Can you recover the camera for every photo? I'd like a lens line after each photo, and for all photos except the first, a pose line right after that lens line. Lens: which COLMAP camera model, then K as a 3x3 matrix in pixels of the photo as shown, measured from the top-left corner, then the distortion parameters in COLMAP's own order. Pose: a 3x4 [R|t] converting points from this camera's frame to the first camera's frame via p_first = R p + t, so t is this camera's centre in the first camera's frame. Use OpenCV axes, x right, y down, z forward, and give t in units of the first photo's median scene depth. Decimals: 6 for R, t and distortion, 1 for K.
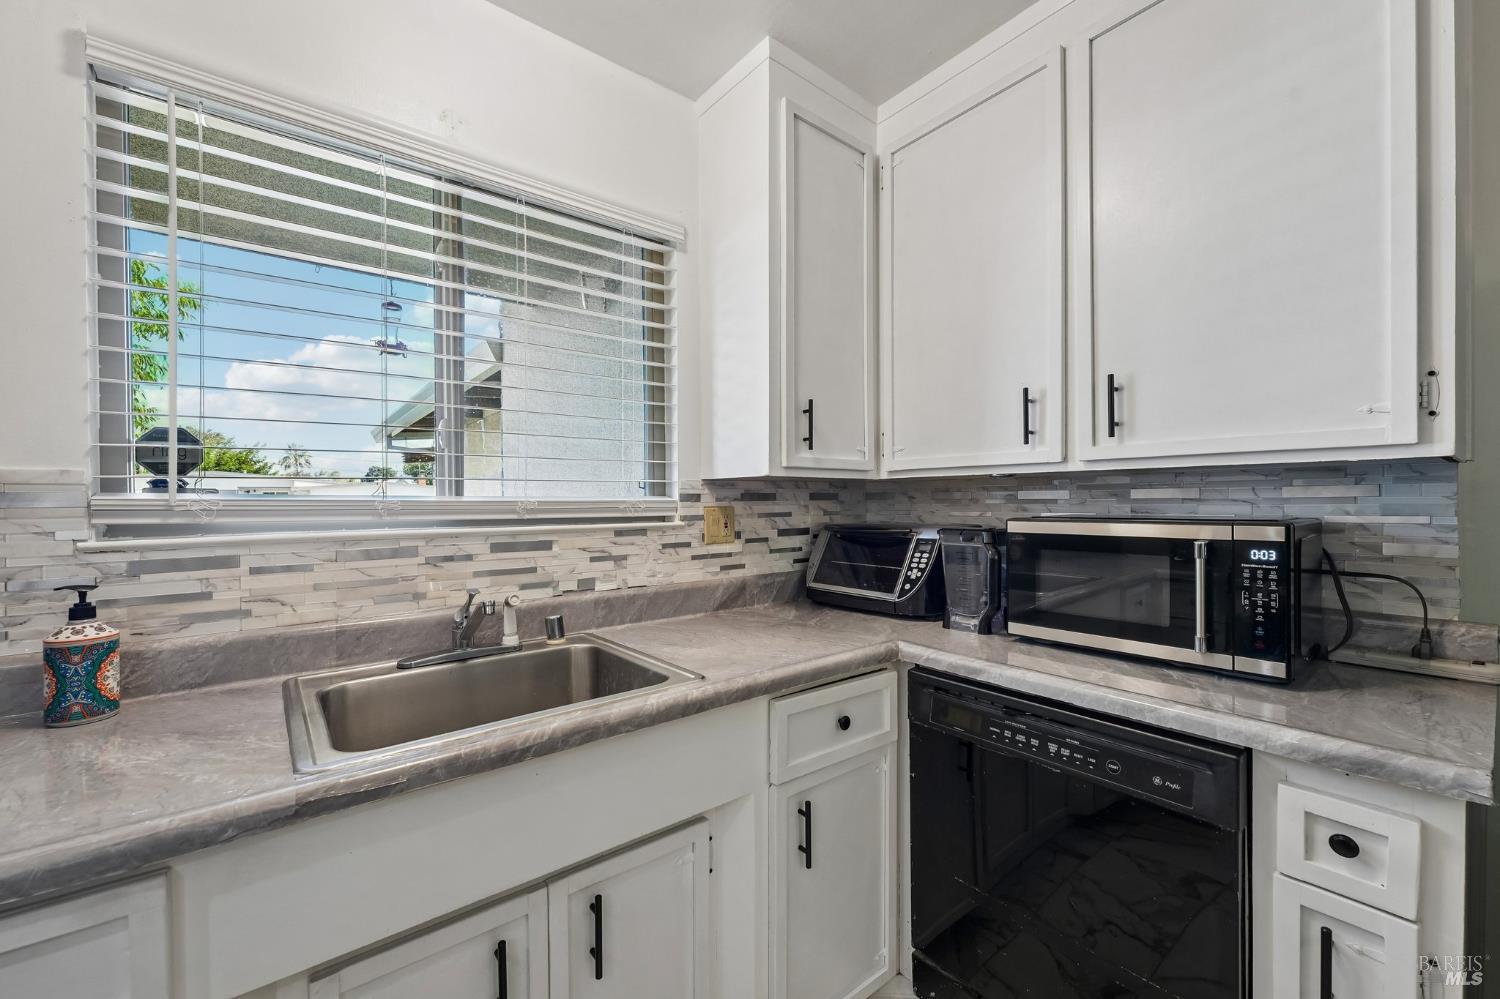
lens RADIAL K [[601.6, 0, 745.6], [0, 601.6, 503.0], [0, 0, 1]] dist [-0.000624, 0.000047]
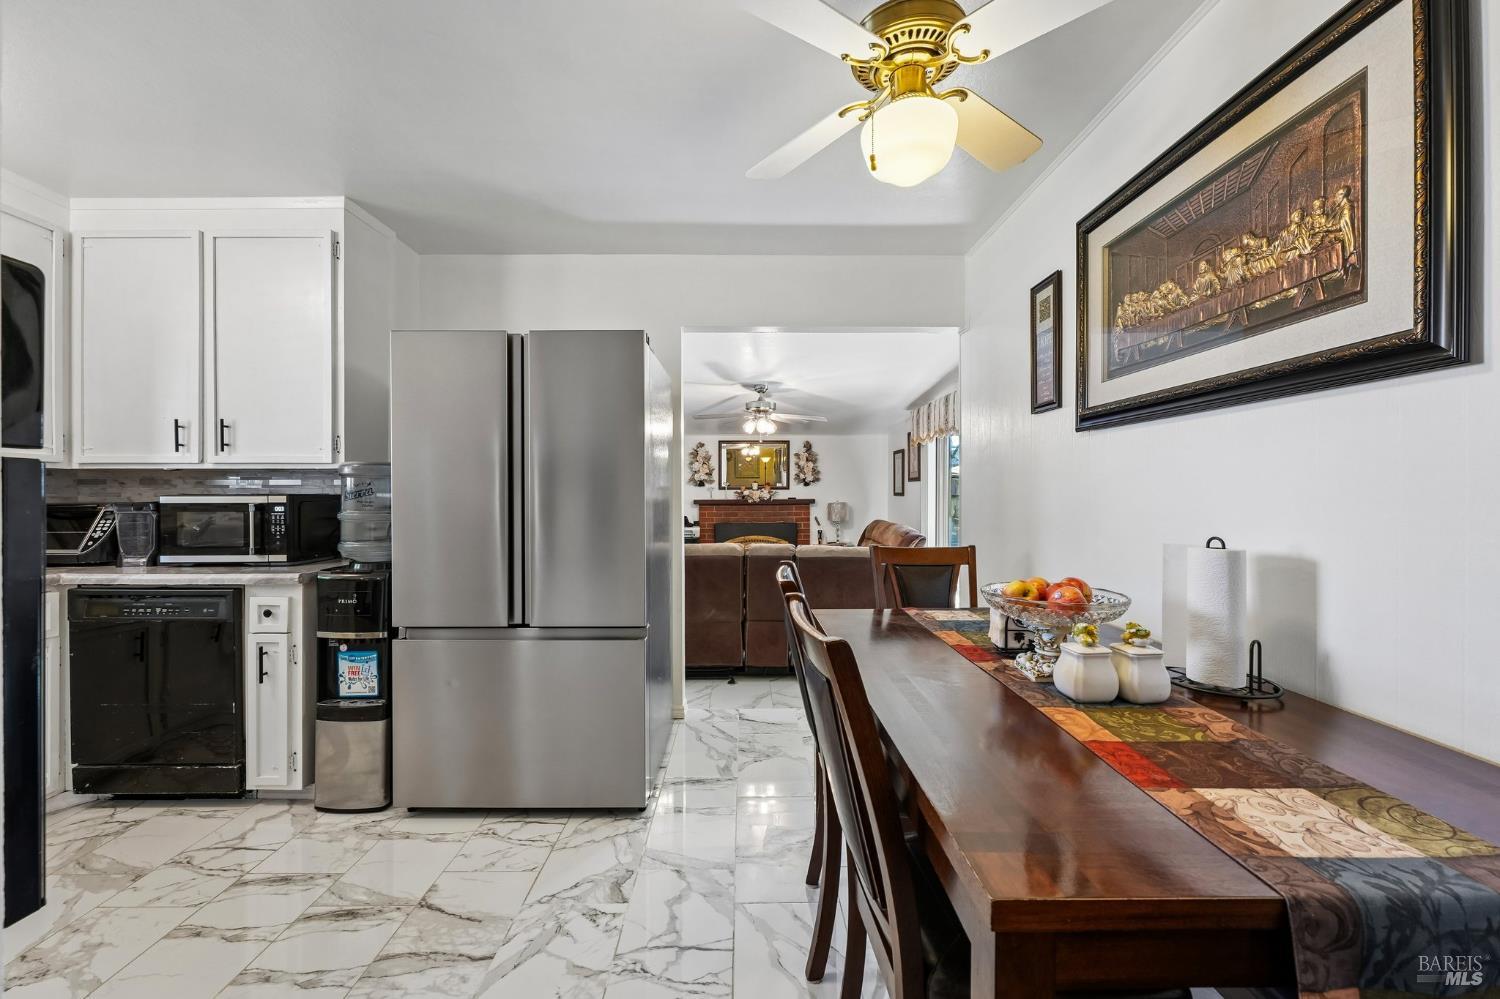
lens RADIAL K [[600.7, 0, 748.4], [0, 600.7, 493.5], [0, 0, 1]] dist [-0.001338, -0.000196]
pose [[0.612942, 0.003537, 0.790120, 0.109329], [0.000186, 0.999989, -0.004620, 0.028243], [-0.790128, 0.002979, 0.612934, -1.279032]]
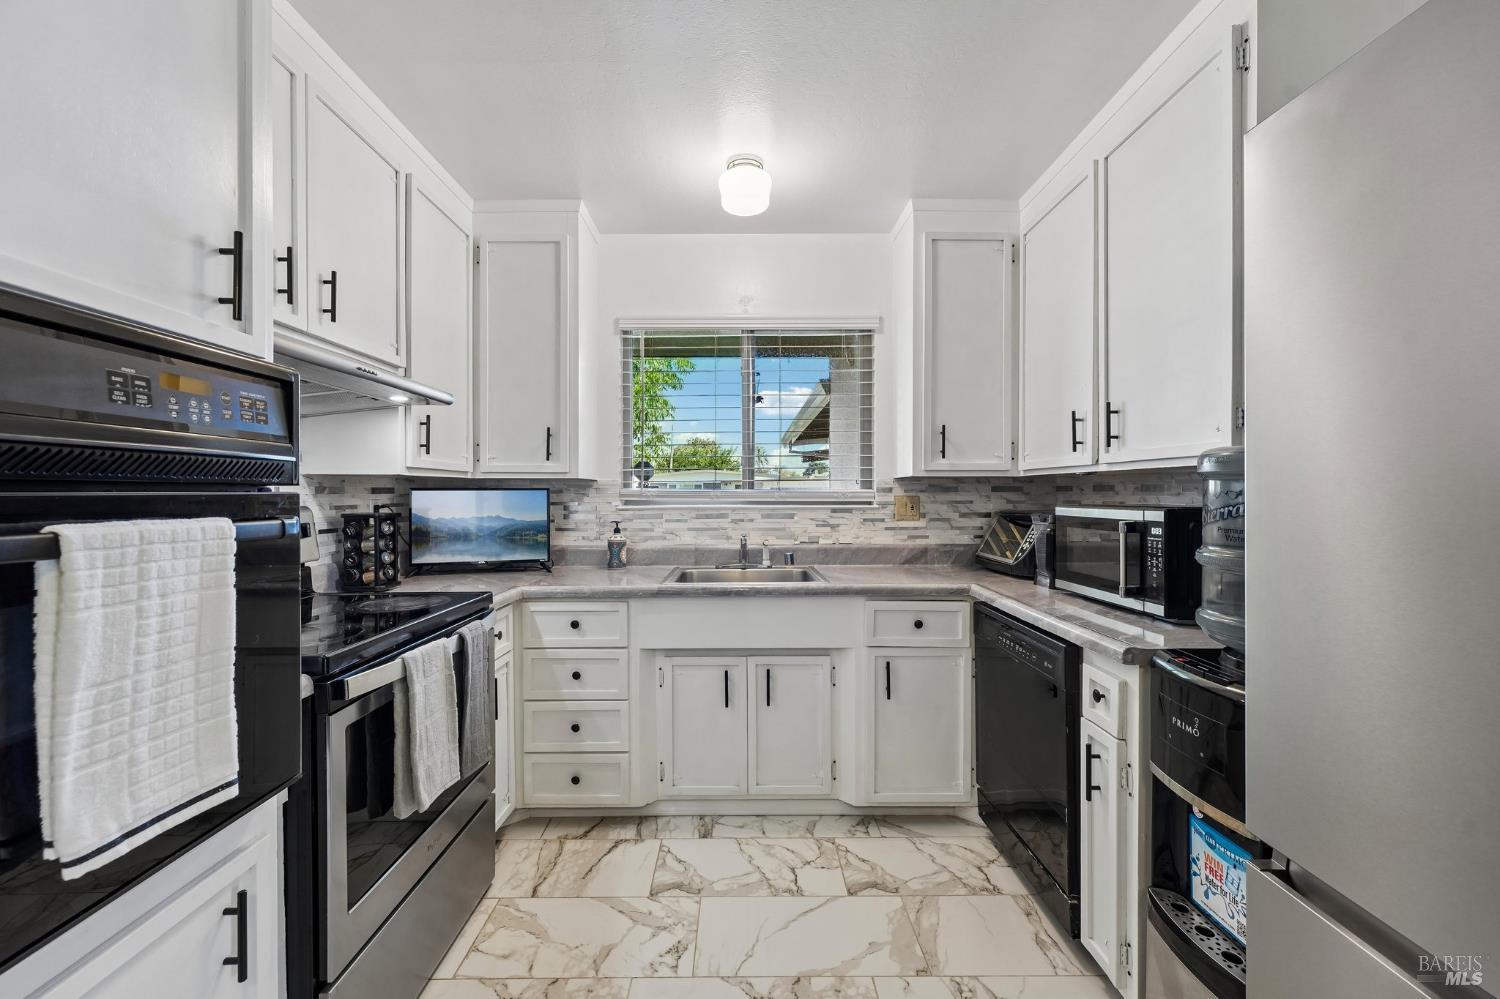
lens RADIAL K [[599.1, 0, 744.5], [0, 599.1, 497.1], [0, 0, 1]] dist [-0.000944, -0.000291]
pose [[0.784838, 0.009022, -0.619636, 0.693063], [-0.005740, 0.999957, 0.007289, 0.000377], [0.619675, -0.002164, 0.784856, -0.522410]]
